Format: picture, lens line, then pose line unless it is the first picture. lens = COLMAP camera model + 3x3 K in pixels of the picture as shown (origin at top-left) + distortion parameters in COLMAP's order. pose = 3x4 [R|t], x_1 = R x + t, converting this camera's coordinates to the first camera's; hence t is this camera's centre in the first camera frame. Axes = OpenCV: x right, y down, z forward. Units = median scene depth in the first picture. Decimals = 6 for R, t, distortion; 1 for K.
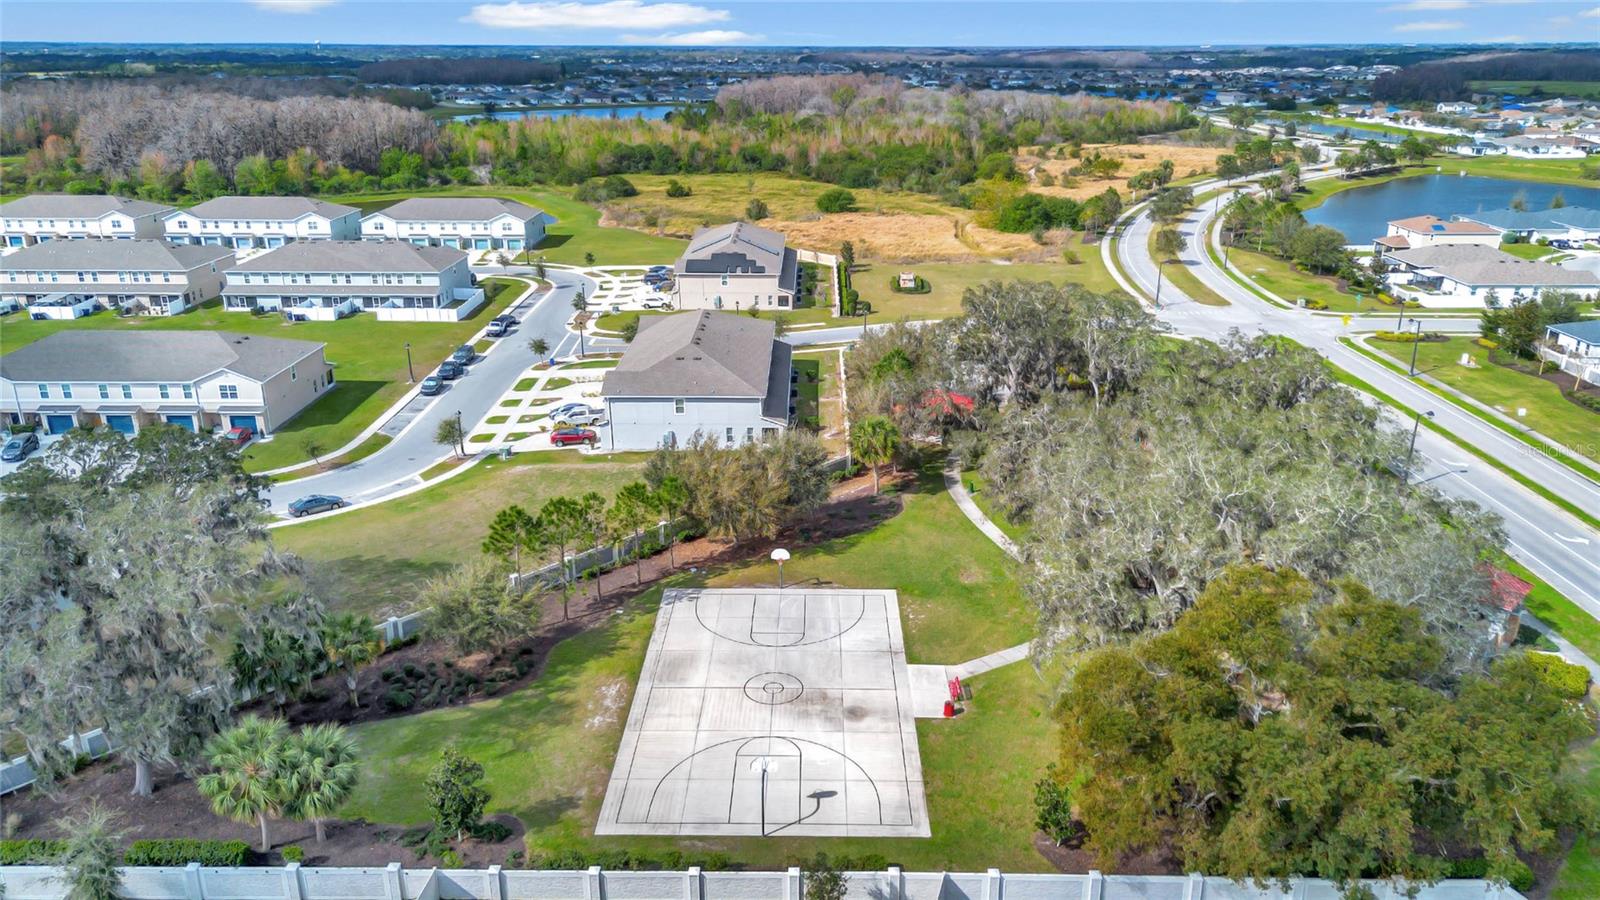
lens RADIAL K [[1129.3, 0, 799.1], [0, 1129.3, 448.3], [0, 0, 1]] dist [0.052739, -0.014905]
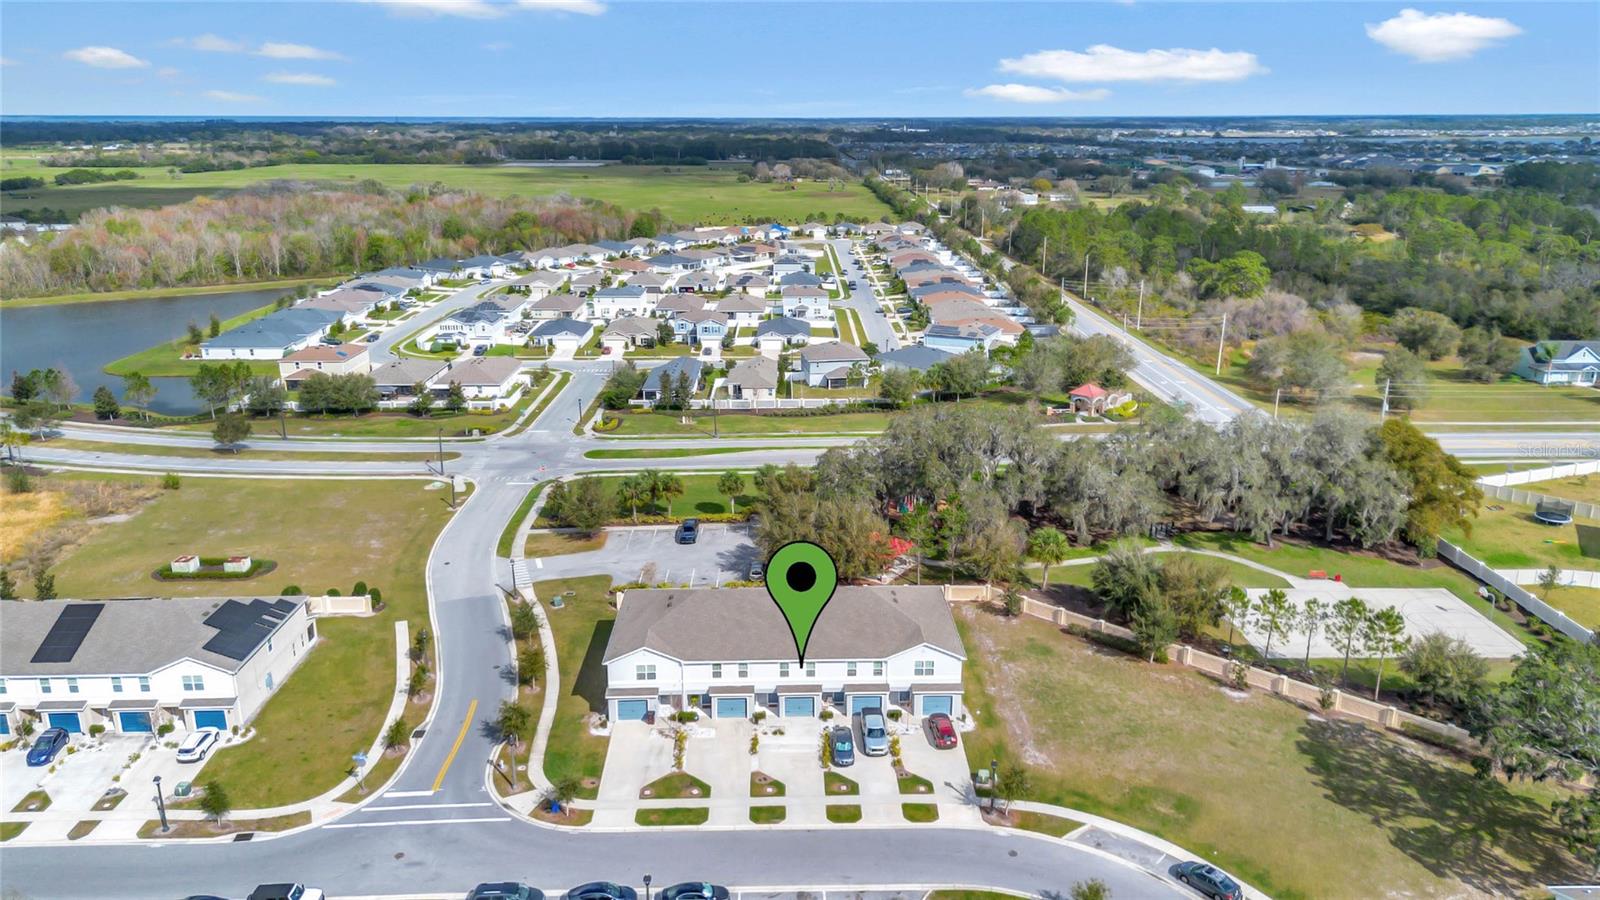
lens RADIAL K [[1129.3, 0, 808.2], [0, 1129.3, 458.7], [0, 0, 1]] dist [0.052739, -0.014905]
pose [[-0.035857, -0.295096, 0.954795, -1.328847], [0.332840, 0.897336, 0.289837, -0.666682], [-0.942301, 0.328187, 0.066044, 1.337452]]
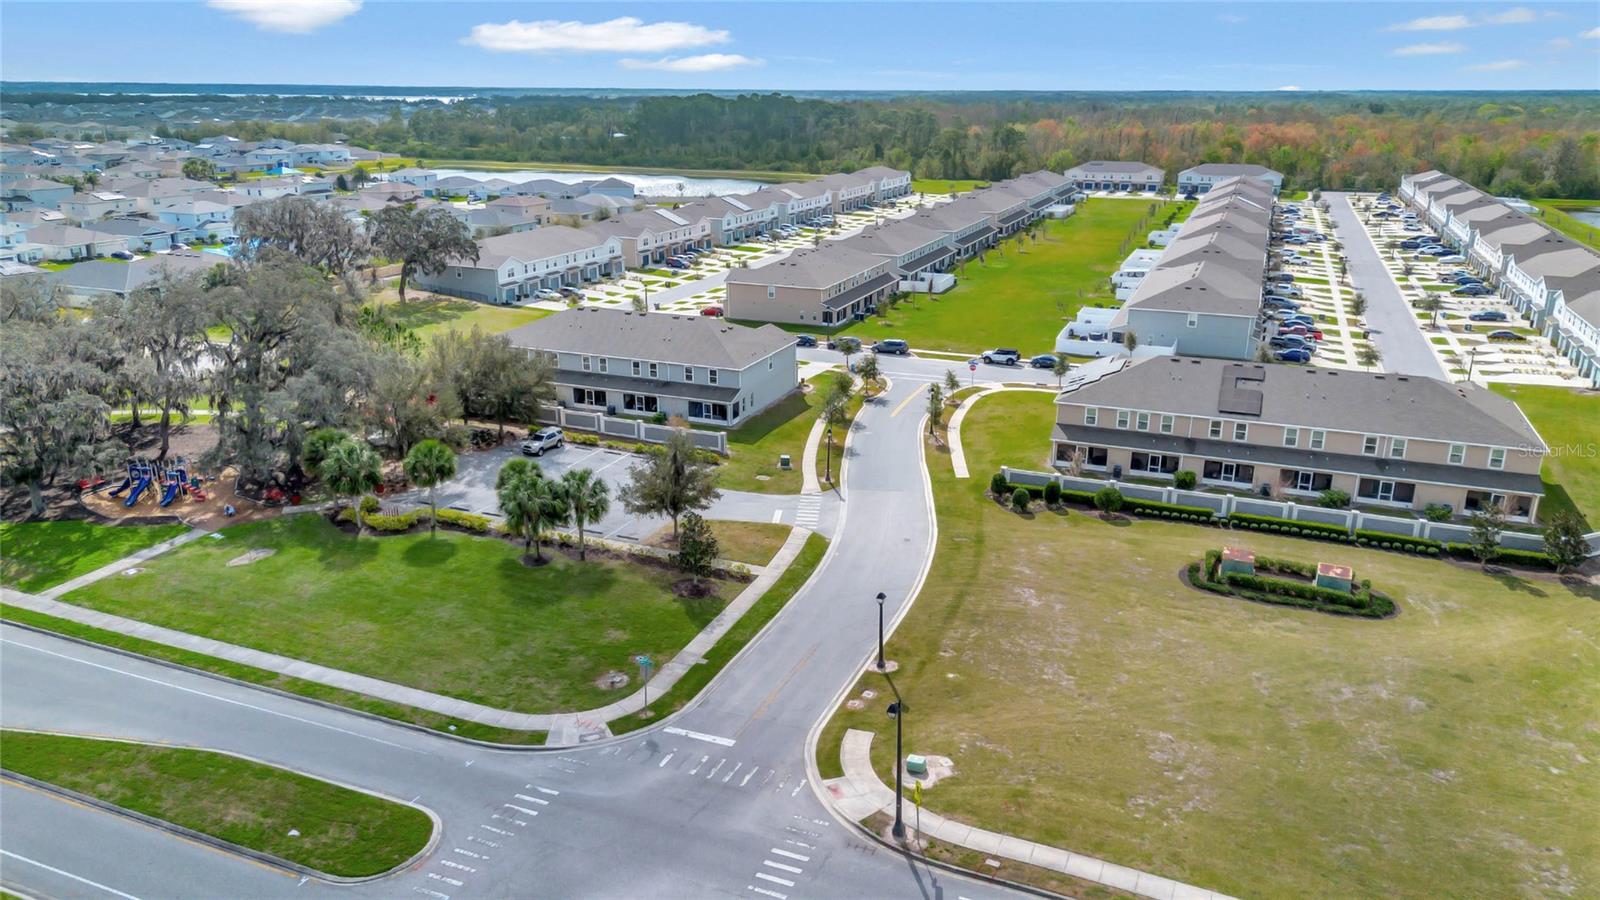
lens RADIAL K [[1129.3, 0, 798.5], [0, 1129.3, 454.7], [0, 0, 1]] dist [0.052739, -0.014905]
pose [[-0.367973, 0.277977, -0.887313, 1.213661], [-0.319743, 0.858246, 0.401470, -0.684337], [0.873133, 0.431442, -0.226930, 2.121654]]
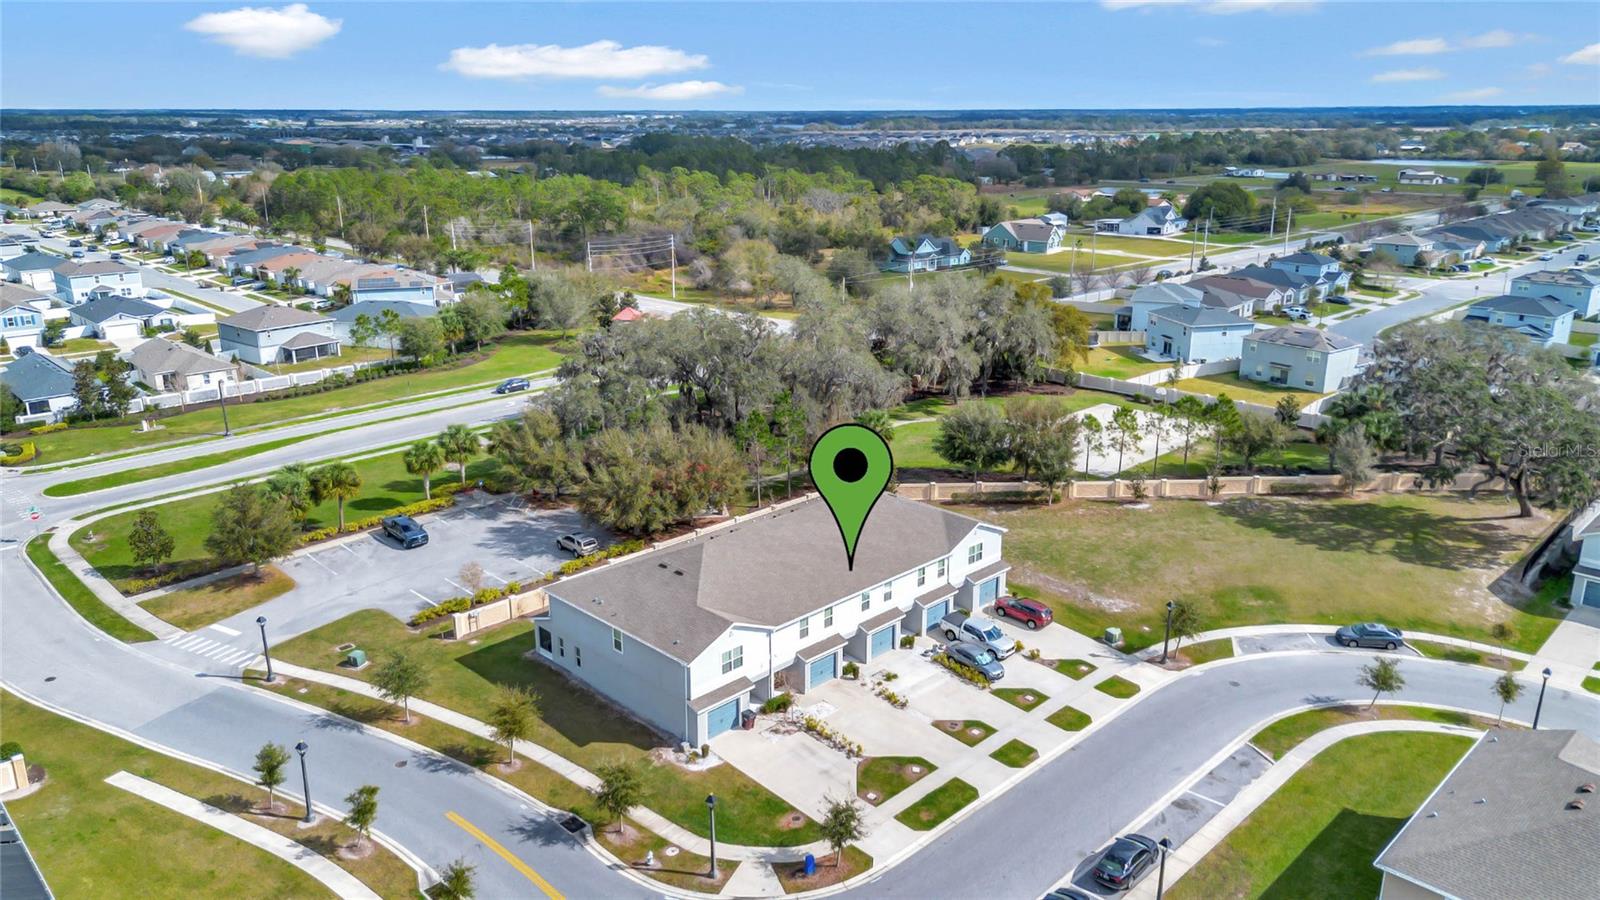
lens RADIAL K [[1129.3, 0, 808.2], [0, 1129.3, 443.5], [0, 0, 1]] dist [0.052739, -0.014905]
pose [[-0.707065, -0.204179, 0.677030, -0.812610], [0.234583, 0.835470, 0.496951, -0.713668], [-0.667106, 0.510196, -0.542835, 2.001191]]
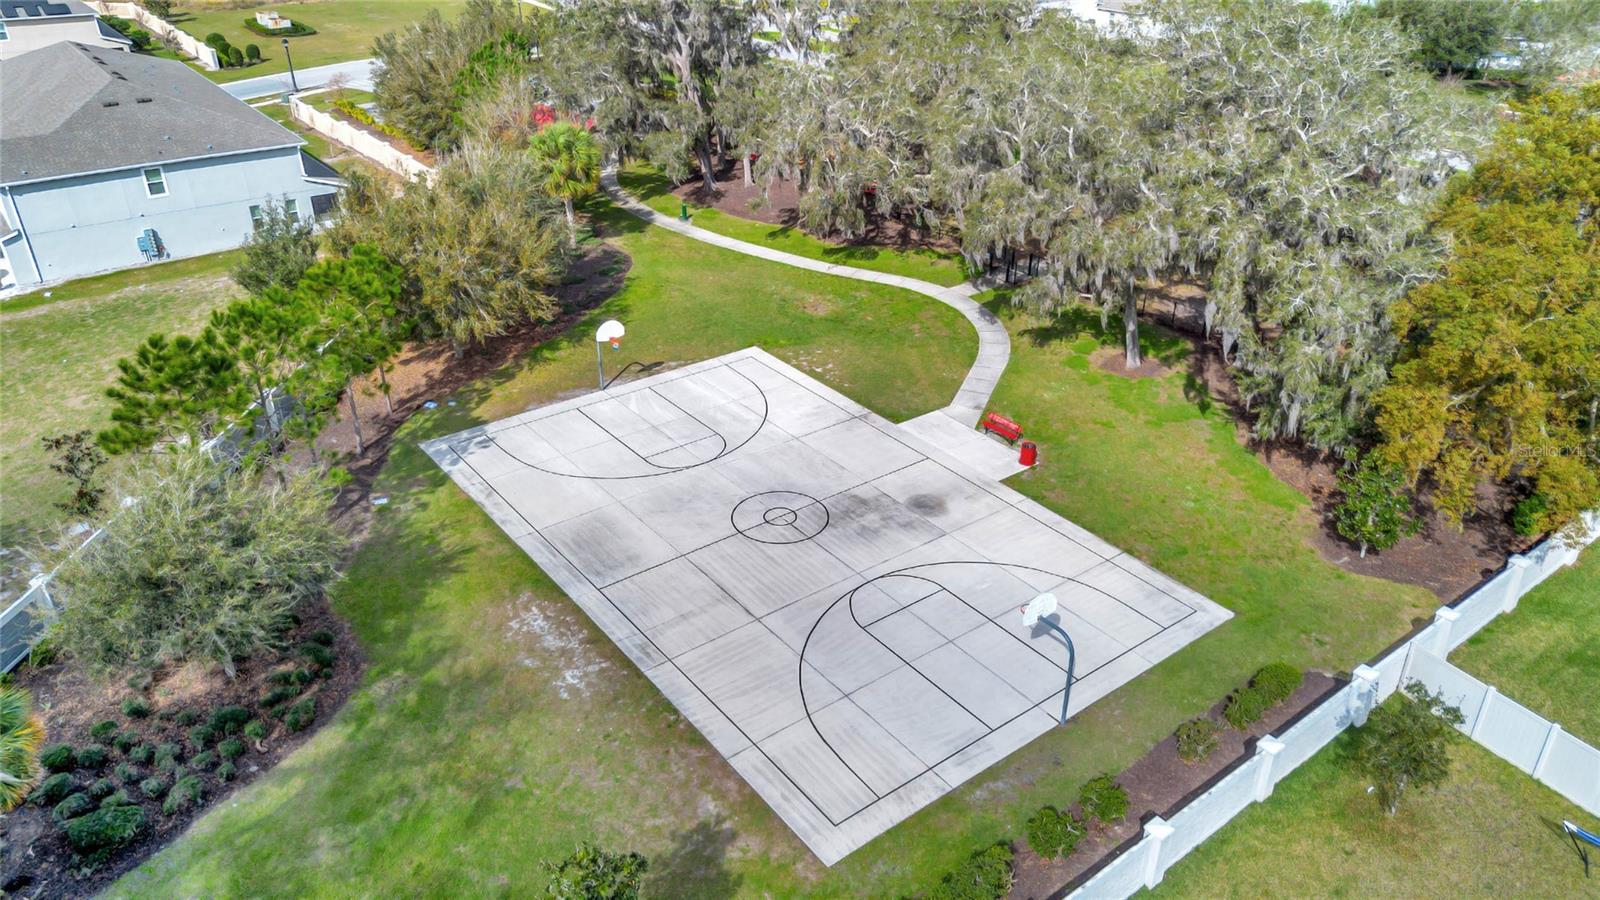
lens RADIAL K [[1129.3, 0, 766.9], [0, 1129.3, 467.7], [0, 0, 1]] dist [0.052739, -0.014905]
pose [[0.788159, -0.298841, 0.538052, -0.286578], [0.205079, 0.951767, 0.228217, 0.042078], [-0.580300, -0.069528, 0.811429, 0.440157]]
